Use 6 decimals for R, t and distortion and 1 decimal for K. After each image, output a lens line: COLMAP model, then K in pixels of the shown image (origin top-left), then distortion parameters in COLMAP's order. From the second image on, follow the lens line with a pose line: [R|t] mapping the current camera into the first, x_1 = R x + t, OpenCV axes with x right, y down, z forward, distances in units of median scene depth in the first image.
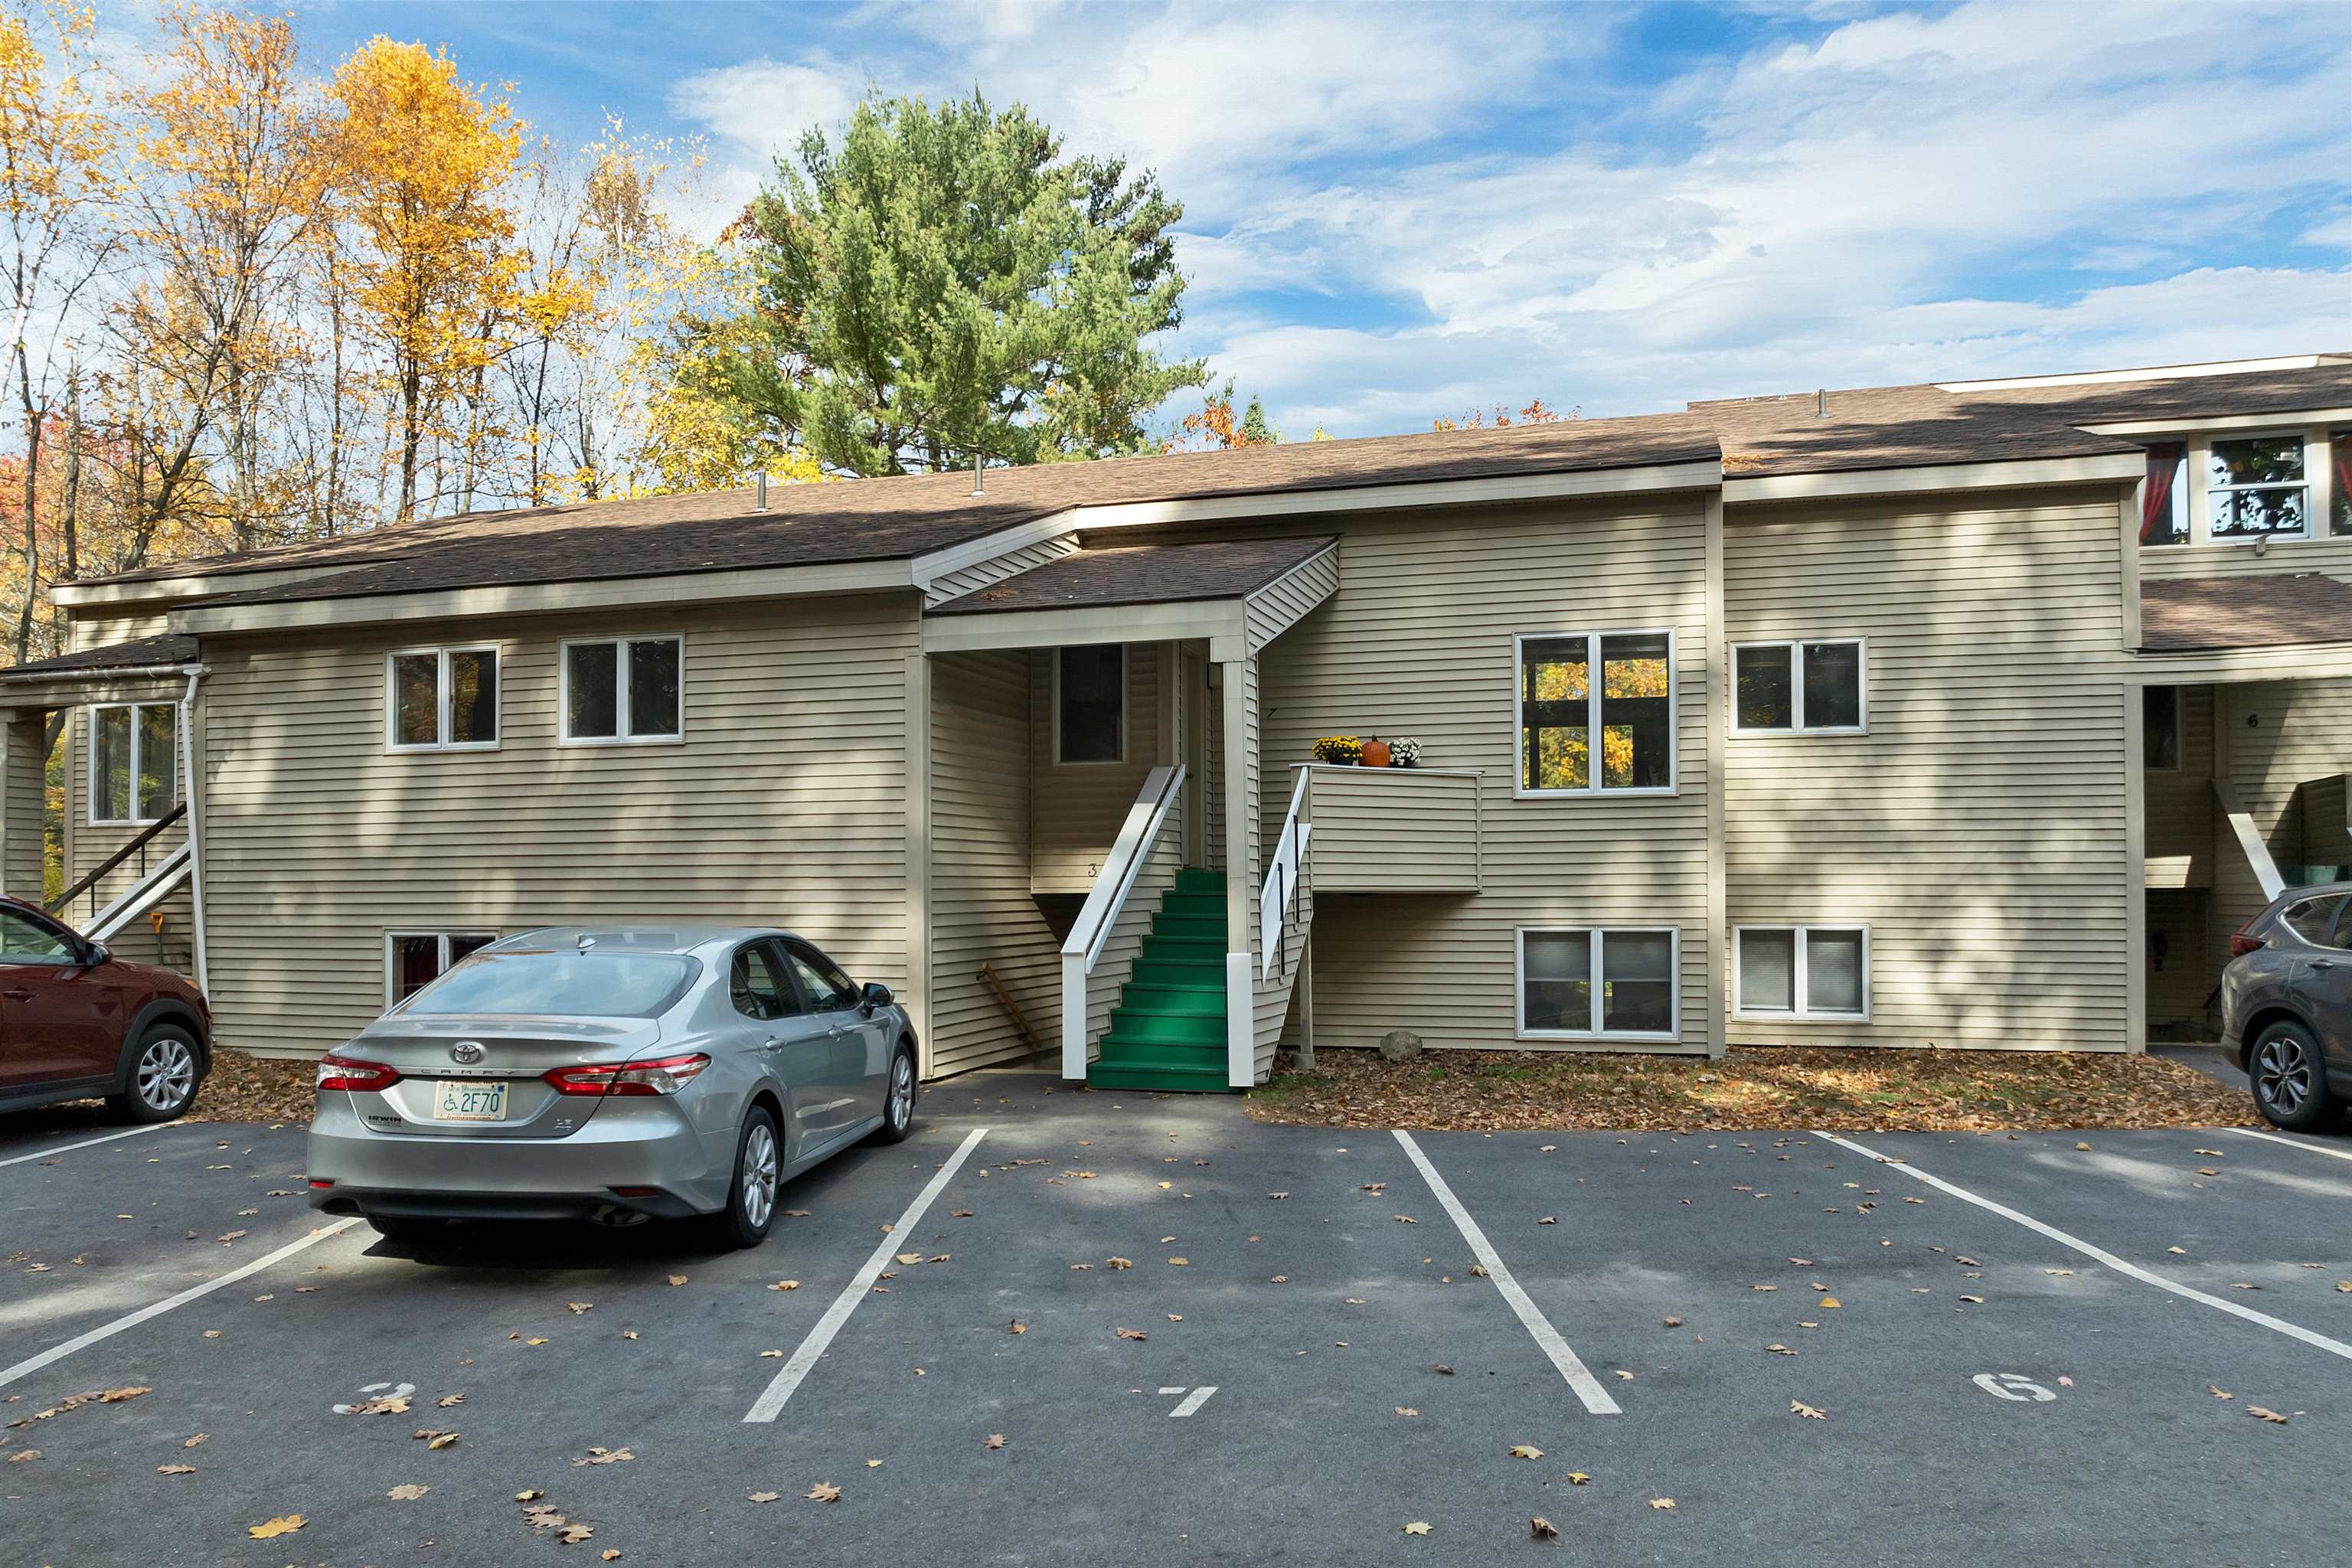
lens RADIAL K [[1692.4, 0, 1176.5], [0, 1692.4, 867.5], [0, 0, 1]] dist [-0.044109, 0.005943]
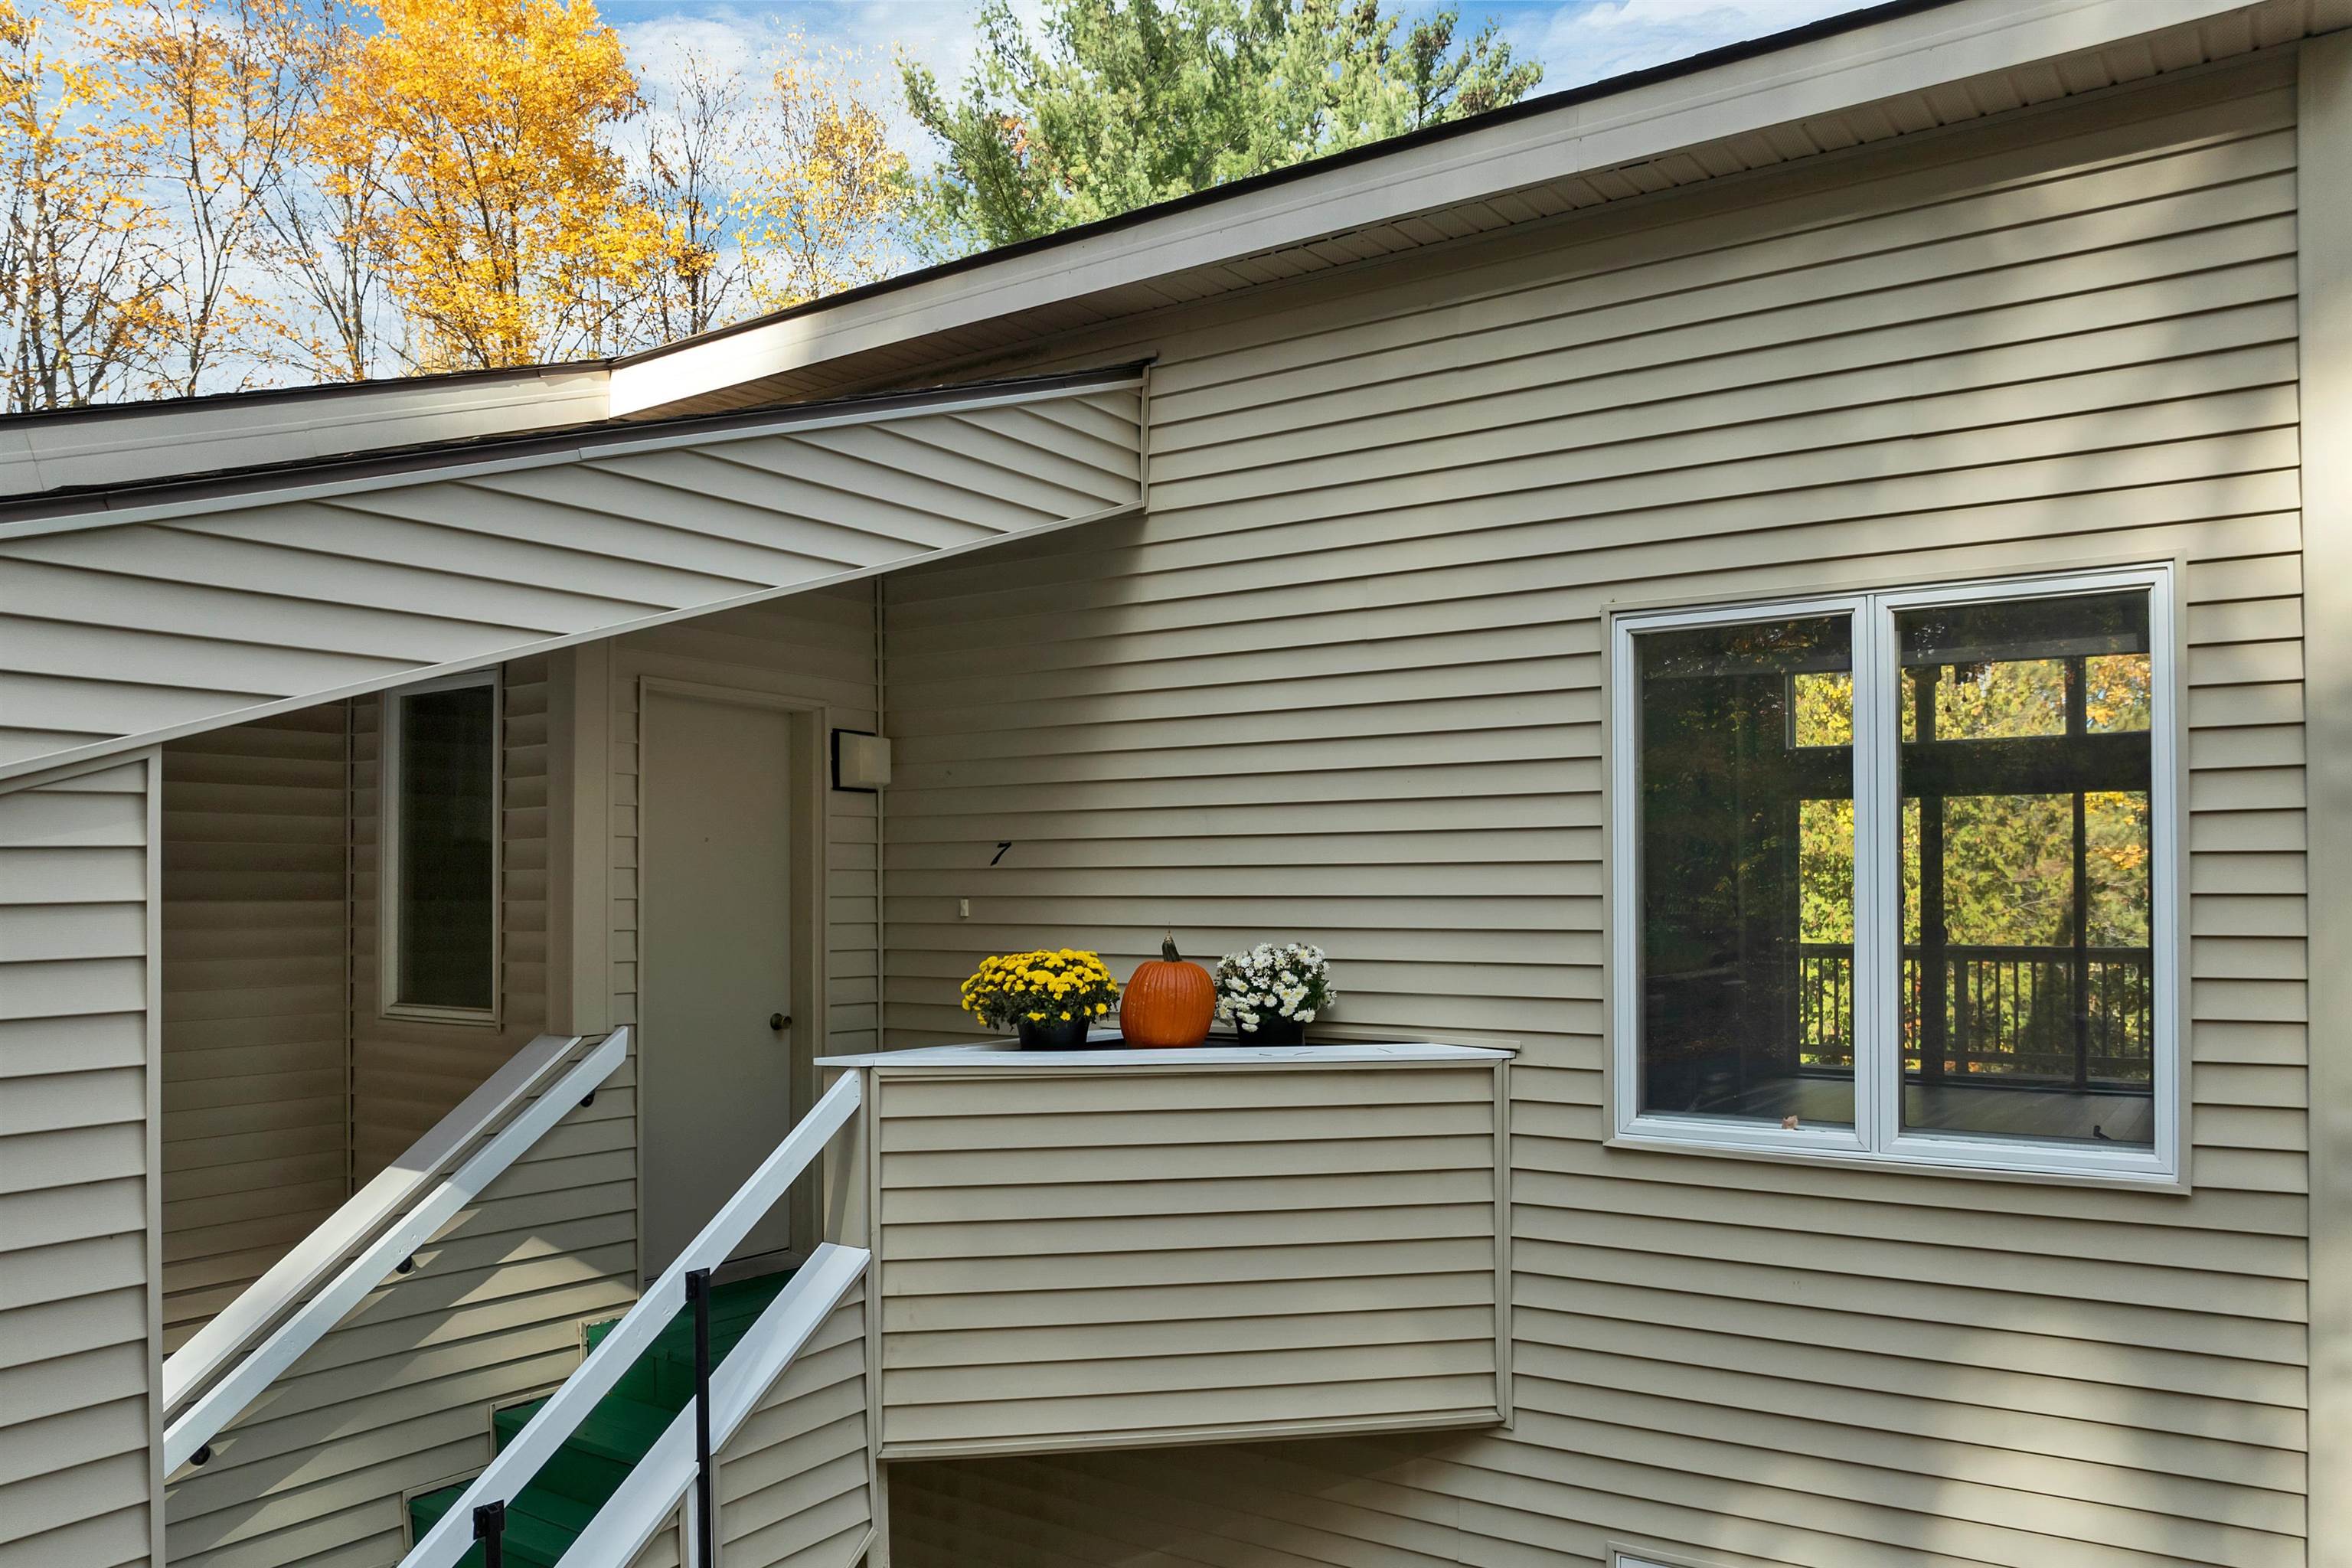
lens RADIAL K [[1707.2, 0, 1182.1], [0, 1707.2, 850.5], [0, 0, 1]] dist [-0.046521, -0.000589]
pose [[0.956428, -0.007371, -0.291874, 0.215130], [0.005121, 0.999951, -0.008473, -0.092133], [0.291922, 0.006609, 0.956419, 0.672233]]
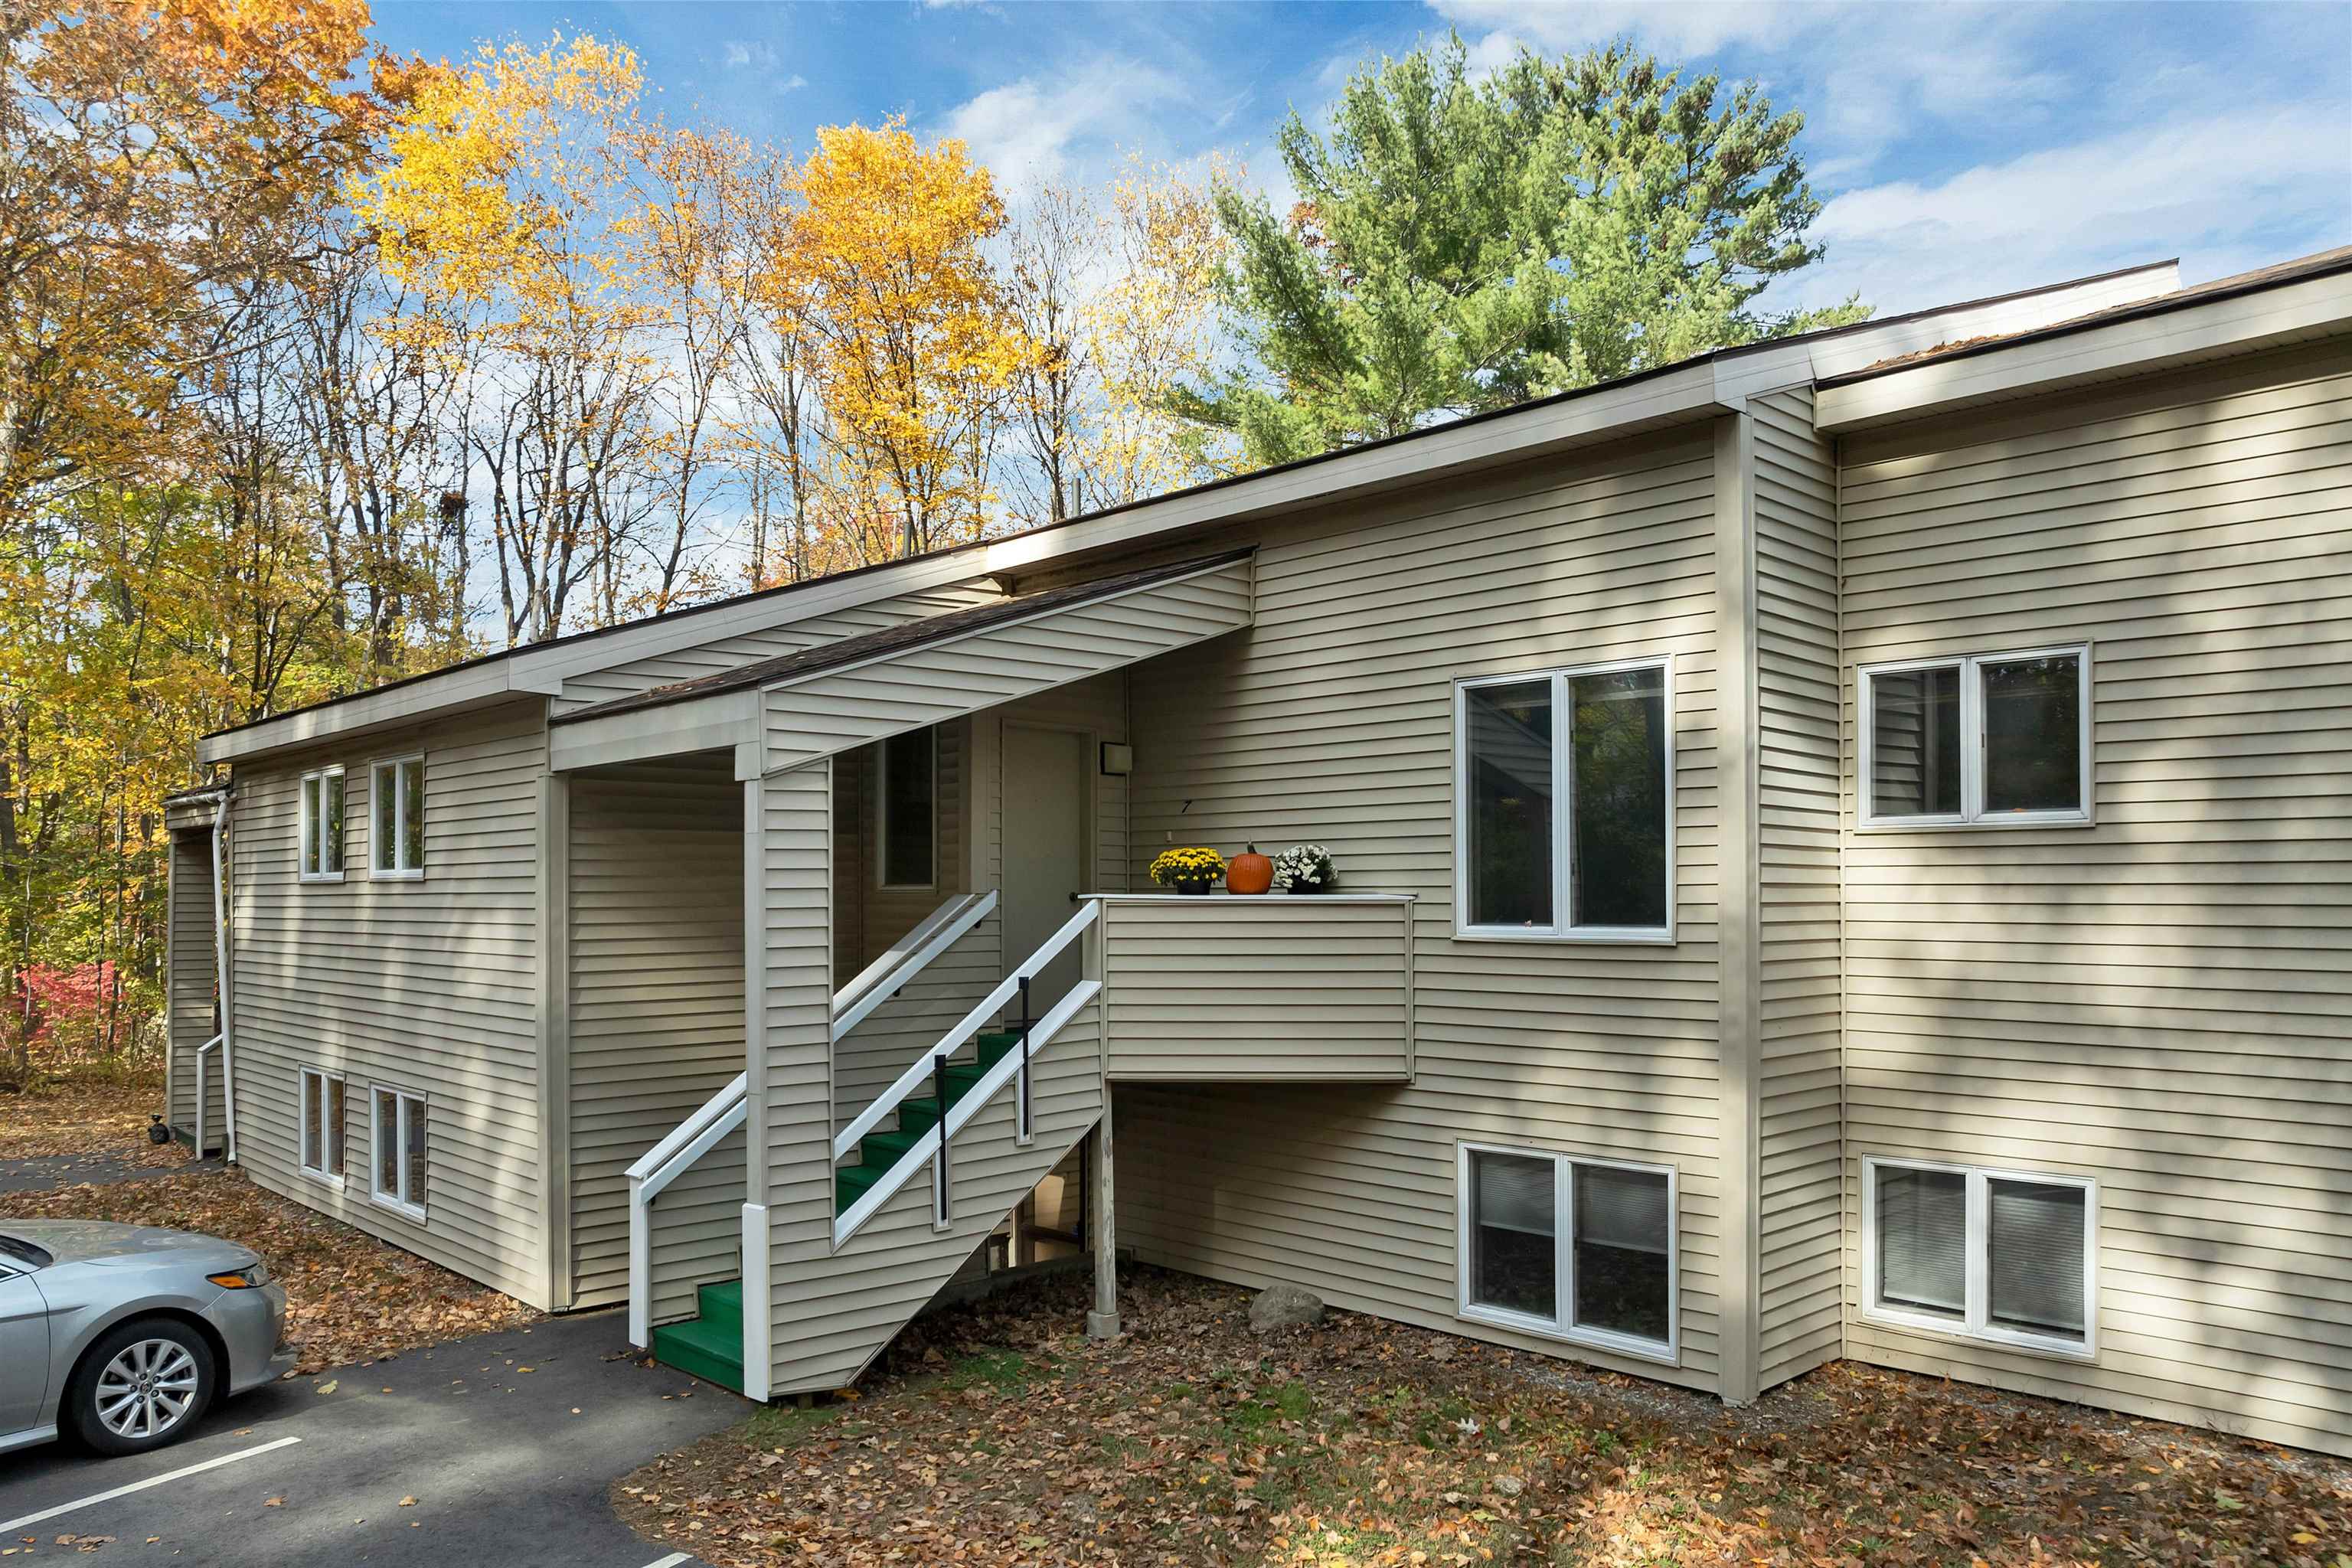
lens RADIAL K [[1692.4, 0, 1176.5], [0, 1692.4, 867.5], [0, 0, 1]] dist [-0.044109, 0.005943]
pose [[0.870719, -0.007821, -0.491718, 0.419722], [0.008076, 0.999966, -0.001605, -0.067202], [0.491714, -0.002574, 0.870753, 0.390944]]
